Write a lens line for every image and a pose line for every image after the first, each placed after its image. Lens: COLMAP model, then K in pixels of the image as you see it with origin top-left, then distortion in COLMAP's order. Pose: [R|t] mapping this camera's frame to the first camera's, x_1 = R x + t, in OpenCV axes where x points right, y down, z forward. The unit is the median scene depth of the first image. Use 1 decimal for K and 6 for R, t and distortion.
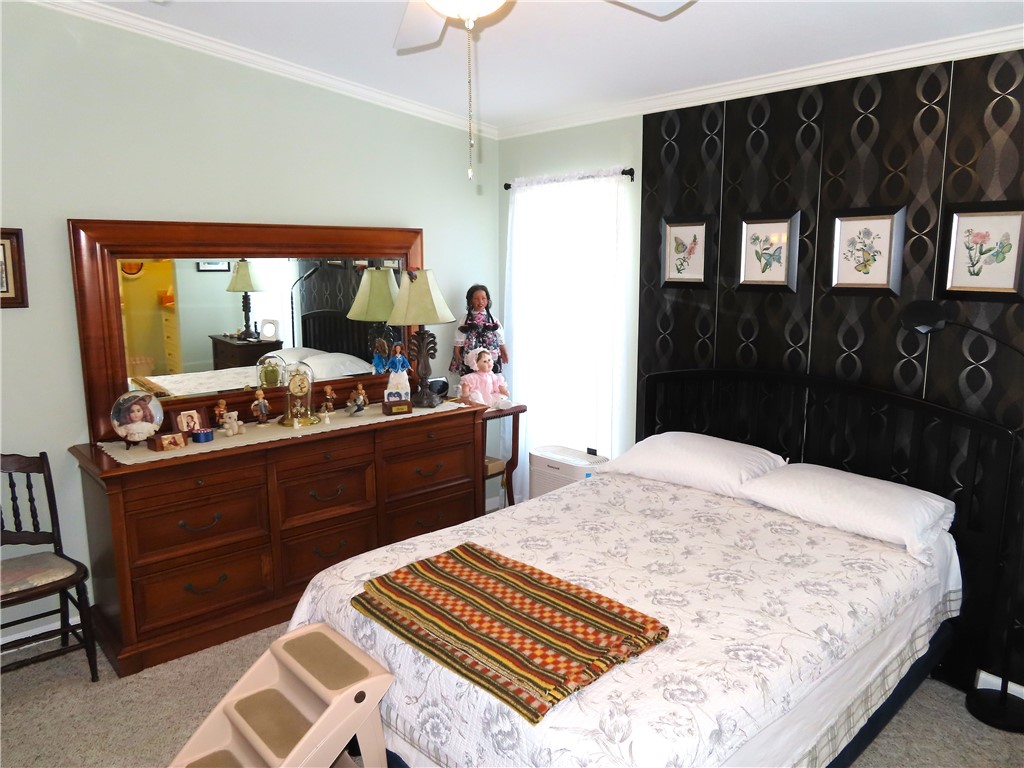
lens RADIAL K [[730.2, 0, 512.9], [0, 730.2, 382.5], [0, 0, 1]] dist [-0.014516, 0.006565]
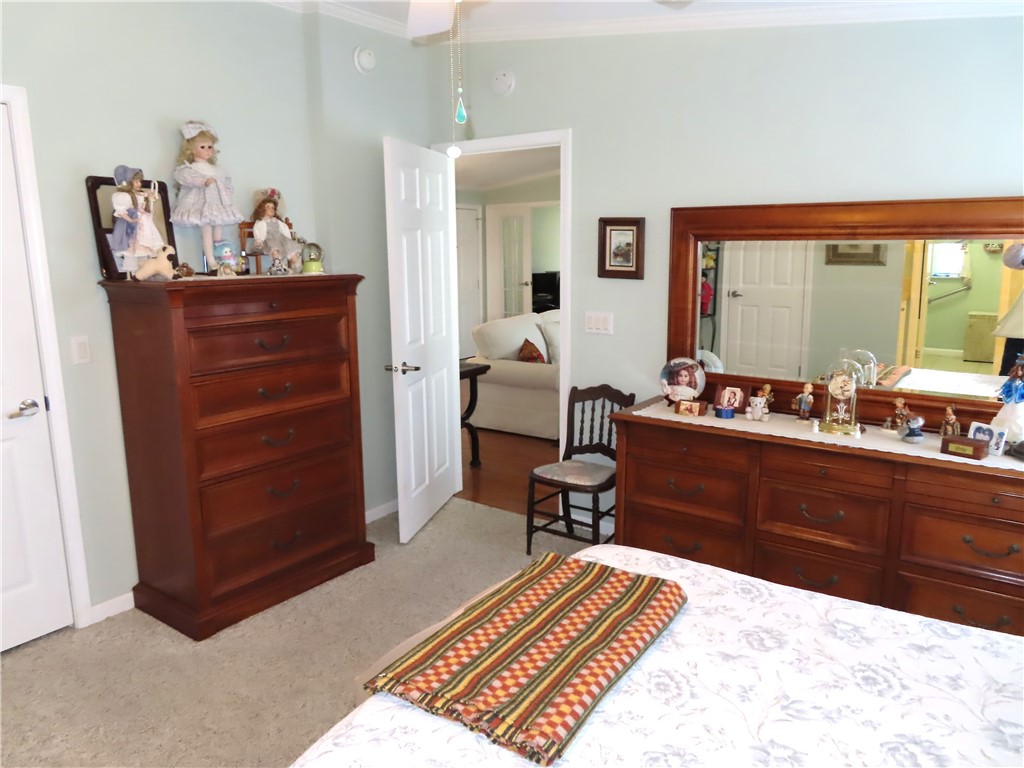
lens RADIAL K [[730.2, 0, 513.6], [0, 730.2, 381.9], [0, 0, 1]] dist [-0.014516, 0.006565]
pose [[0.221270, 0.182056, -0.958068, 0.520010], [-0.163491, 0.975441, 0.147598, -0.076733], [0.961411, 0.123977, 0.245600, 0.469930]]
